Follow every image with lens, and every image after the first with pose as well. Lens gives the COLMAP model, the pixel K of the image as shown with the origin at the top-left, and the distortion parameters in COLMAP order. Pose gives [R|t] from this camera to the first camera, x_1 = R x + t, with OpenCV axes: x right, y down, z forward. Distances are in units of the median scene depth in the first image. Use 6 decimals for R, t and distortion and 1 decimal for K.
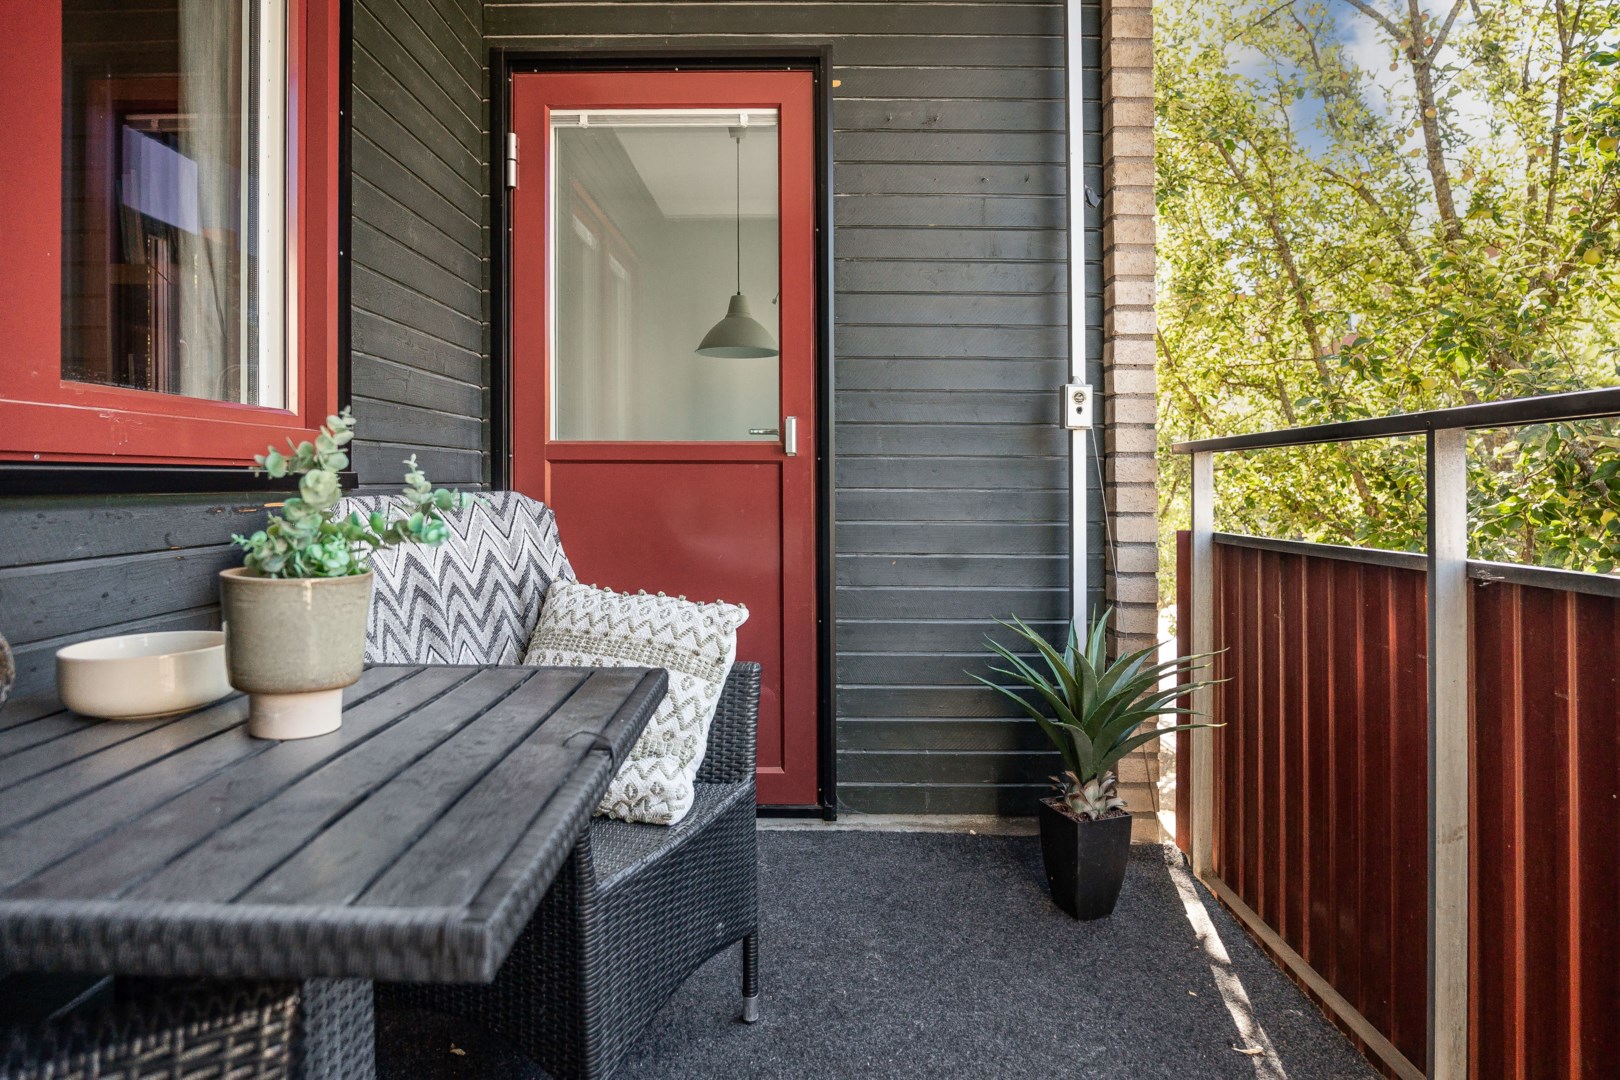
lens RADIAL K [[902.1, 0, 809.9], [0, 902.1, 478.8], [0, 0, 1]] dist [-0.029030, 0.006810]
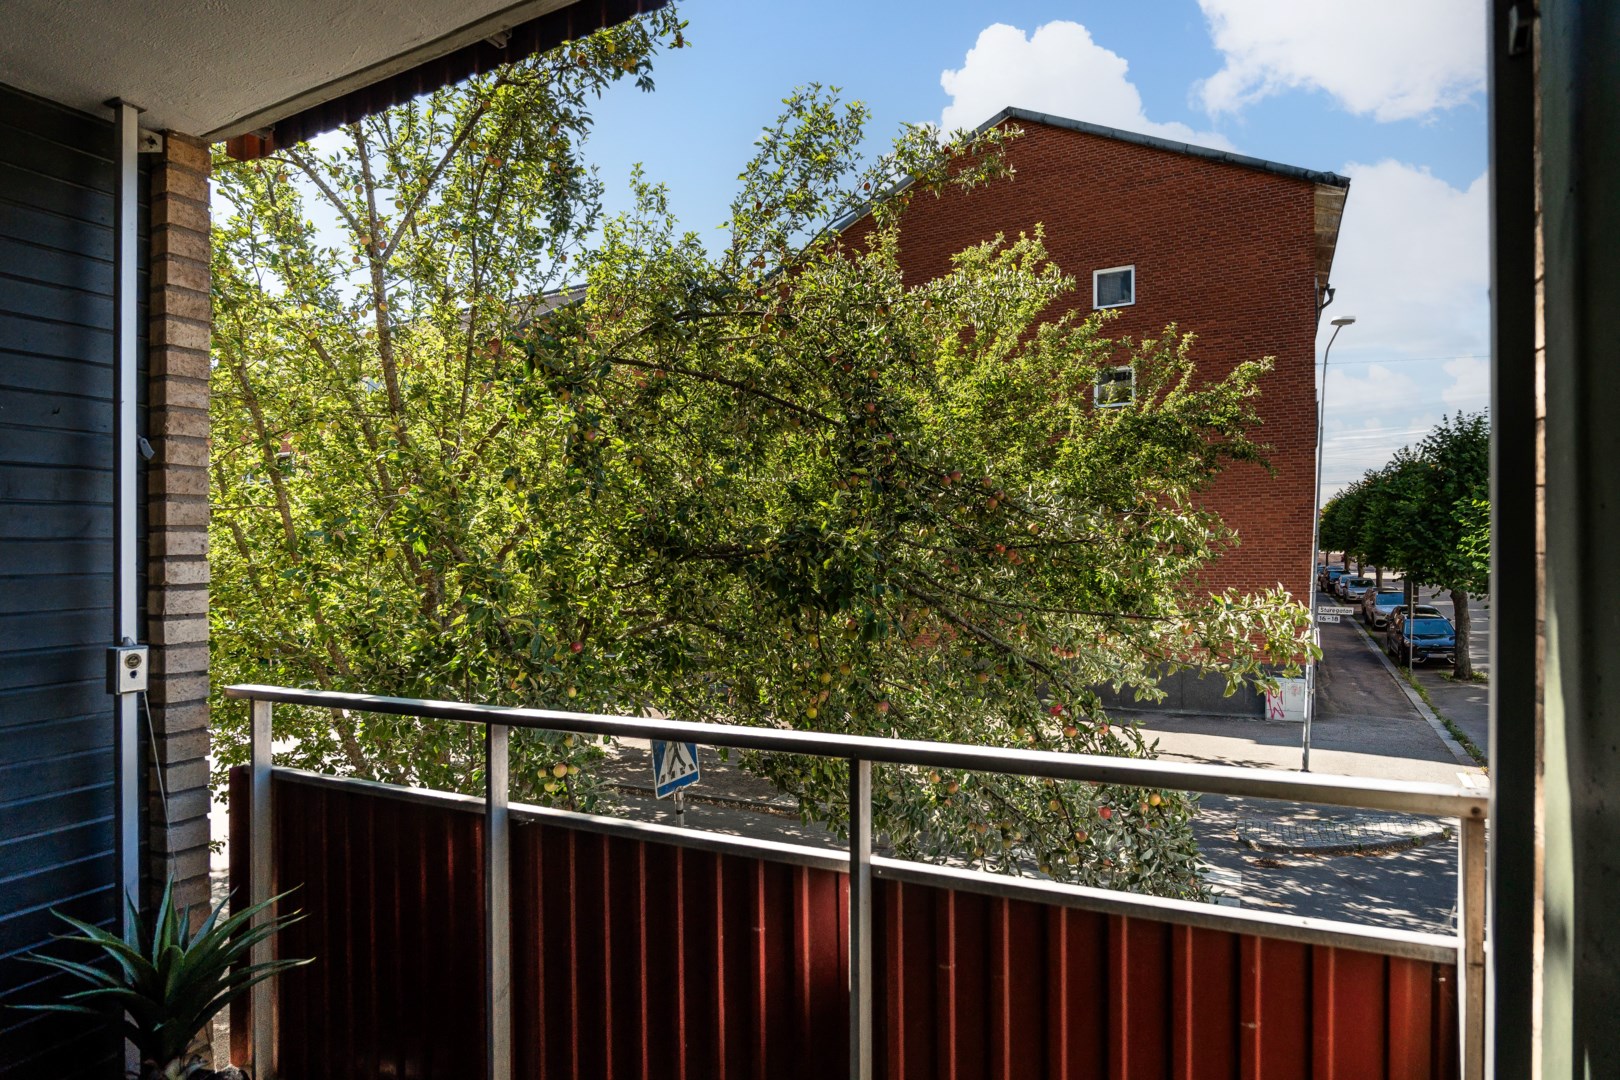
lens RADIAL K [[902.1, 0, 811.3], [0, 902.1, 536.5], [0, 0, 1]] dist [-0.029030, 0.006810]
pose [[0.441584, -0.000927, 0.897219, -0.169392], [-0.001893, 0.999996, 0.001965, -0.166632], [-0.897218, -0.002566, 0.441581, -0.047531]]
